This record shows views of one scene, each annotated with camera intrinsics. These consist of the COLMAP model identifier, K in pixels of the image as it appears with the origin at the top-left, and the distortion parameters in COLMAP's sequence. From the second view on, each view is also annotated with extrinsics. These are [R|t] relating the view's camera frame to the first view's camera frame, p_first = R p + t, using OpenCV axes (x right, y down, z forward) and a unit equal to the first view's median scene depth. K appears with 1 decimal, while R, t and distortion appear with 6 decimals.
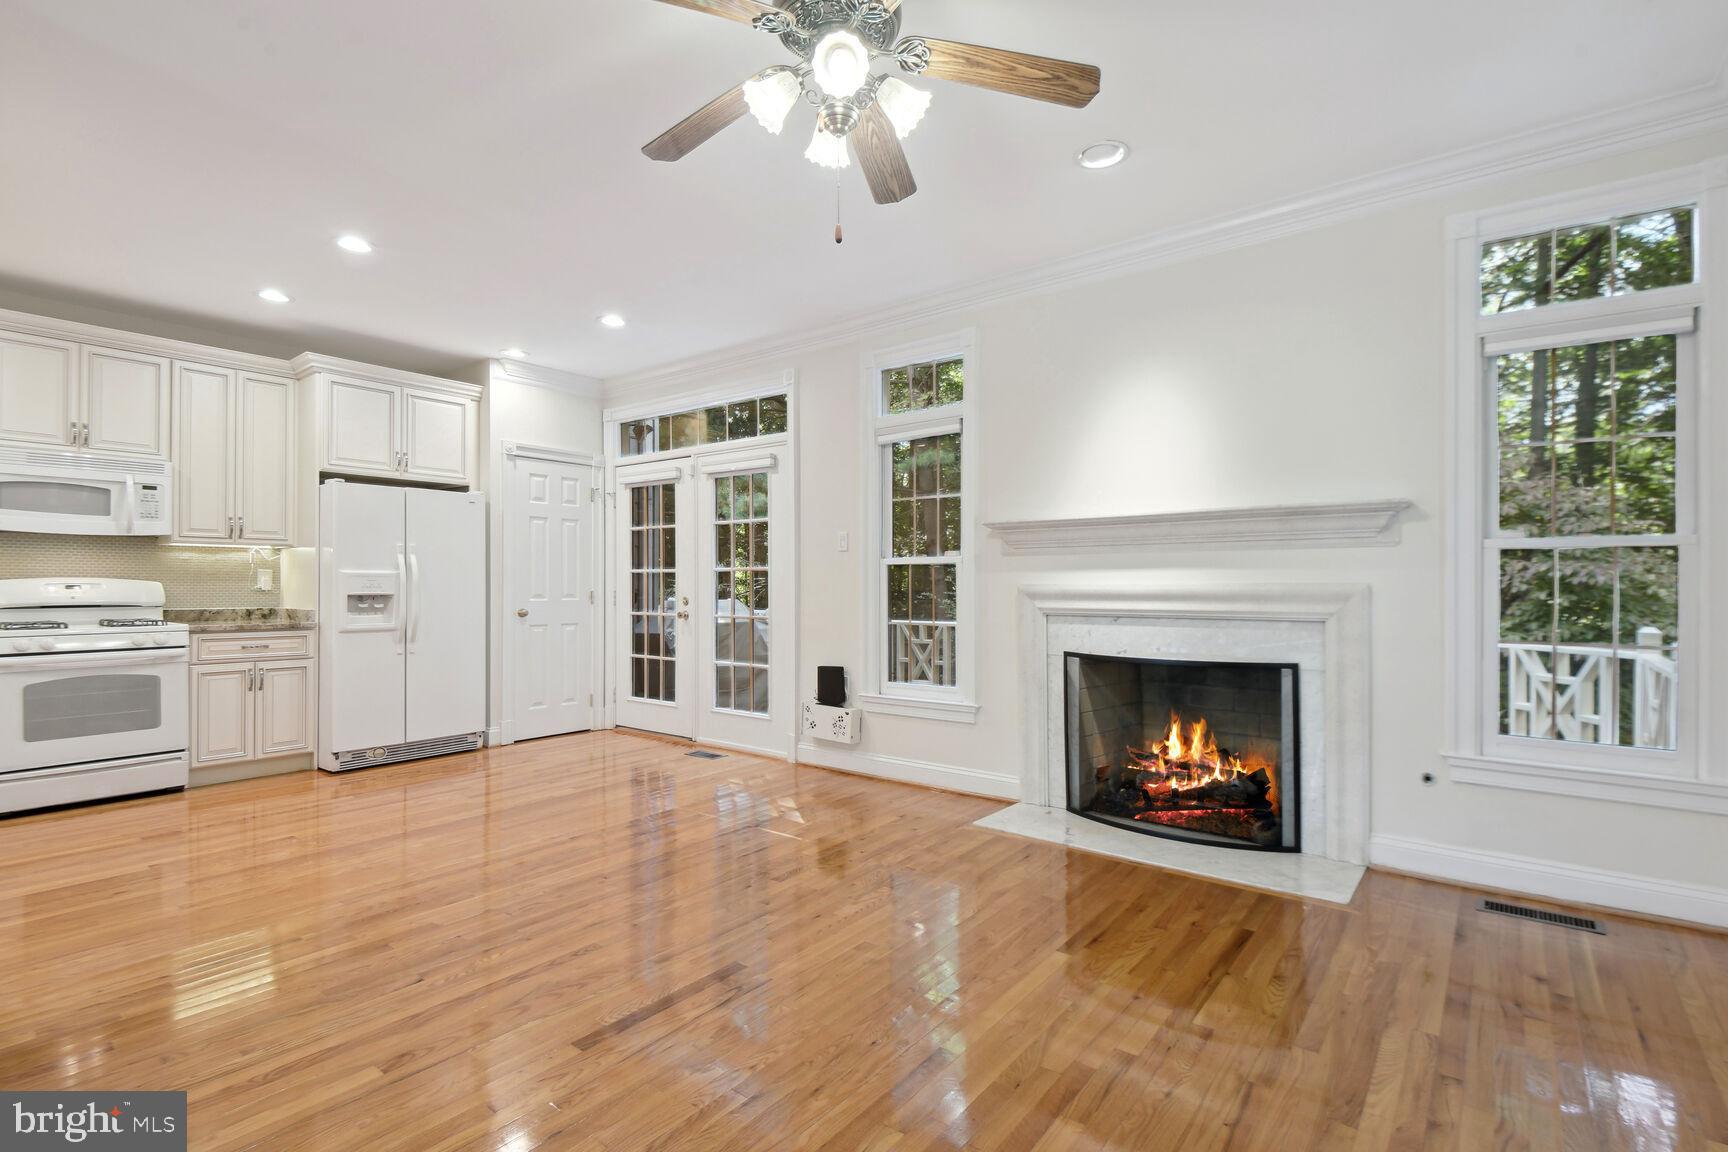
lens RADIAL K [[800.7, 0, 875.9], [0, 800.7, 579.7], [0, 0, 1]] dist [-0.001071, -0.000008]
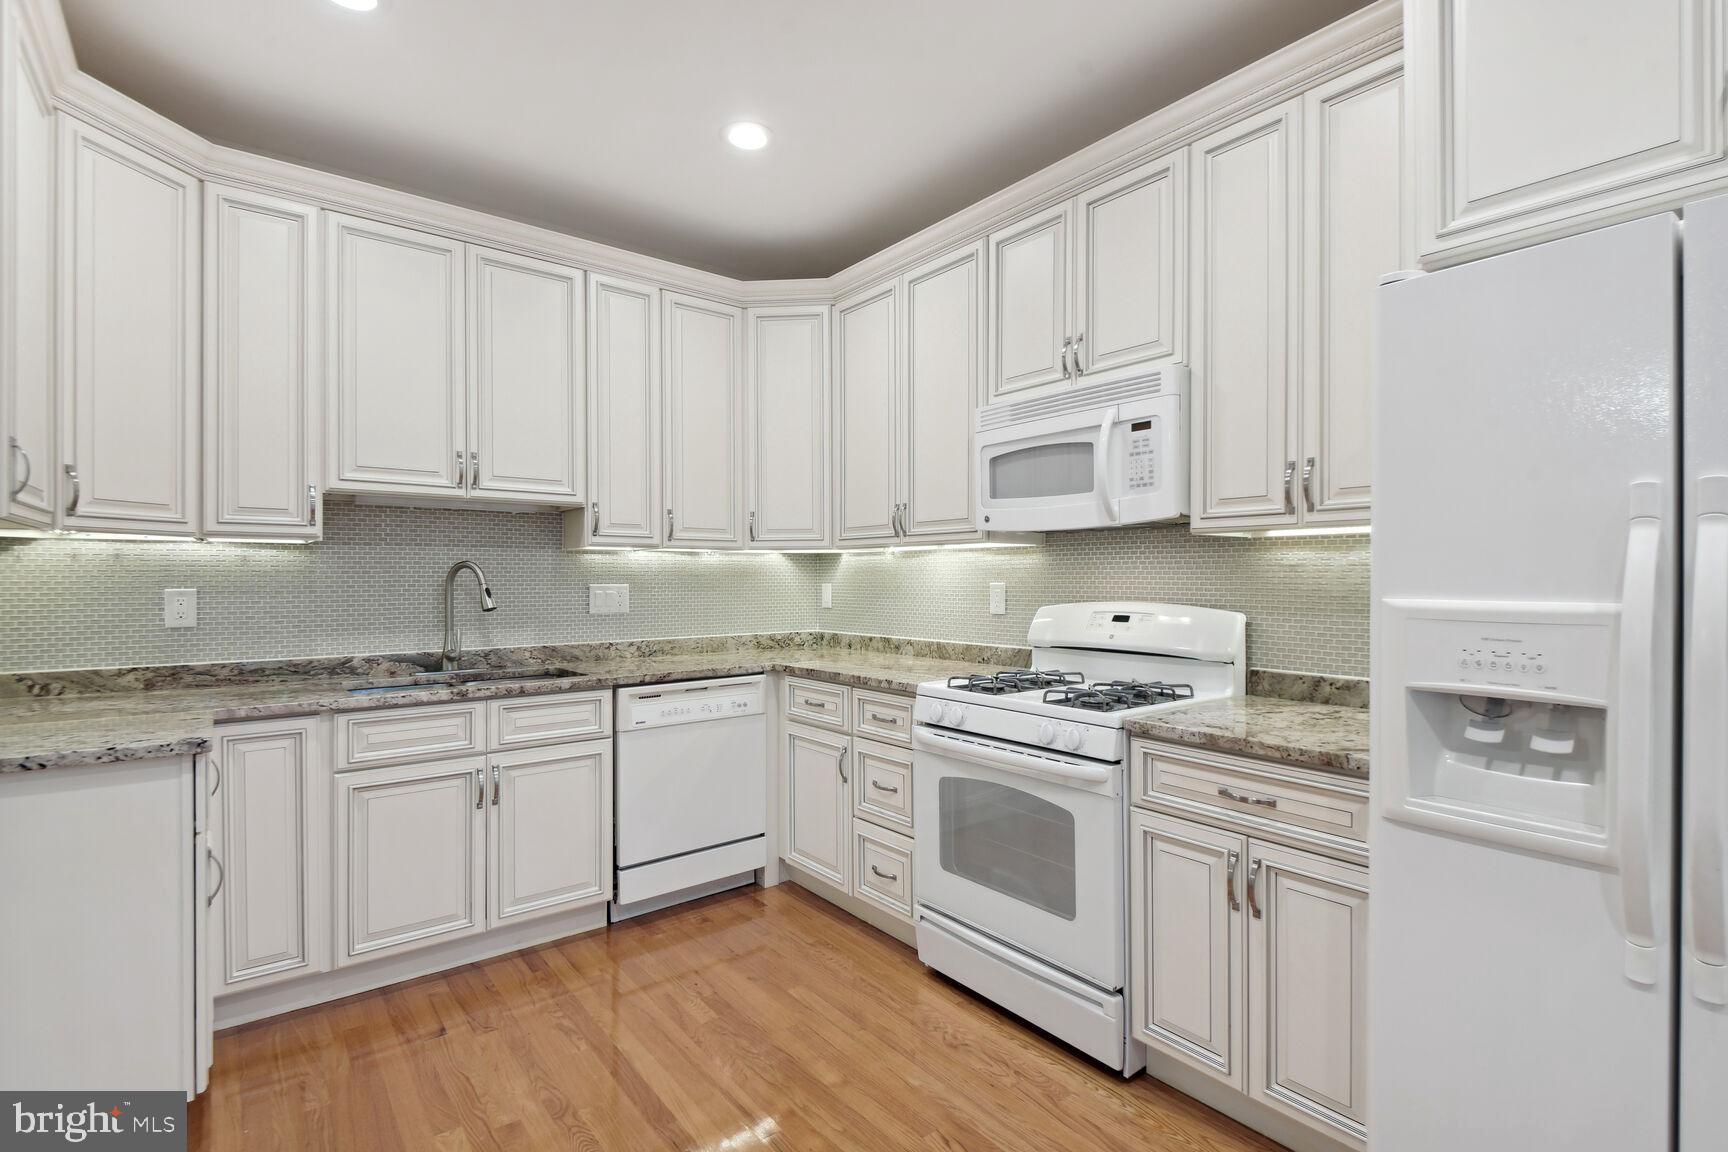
lens RADIAL K [[800.7, 0, 875.9], [0, 800.7, 579.7], [0, 0, 1]] dist [-0.001071, -0.000008]
pose [[-0.229404, -0.003739, -0.973324, -0.383976], [0.003106, 0.999985, -0.004573, -0.017385], [0.973326, -0.004072, -0.229389, 0.950703]]
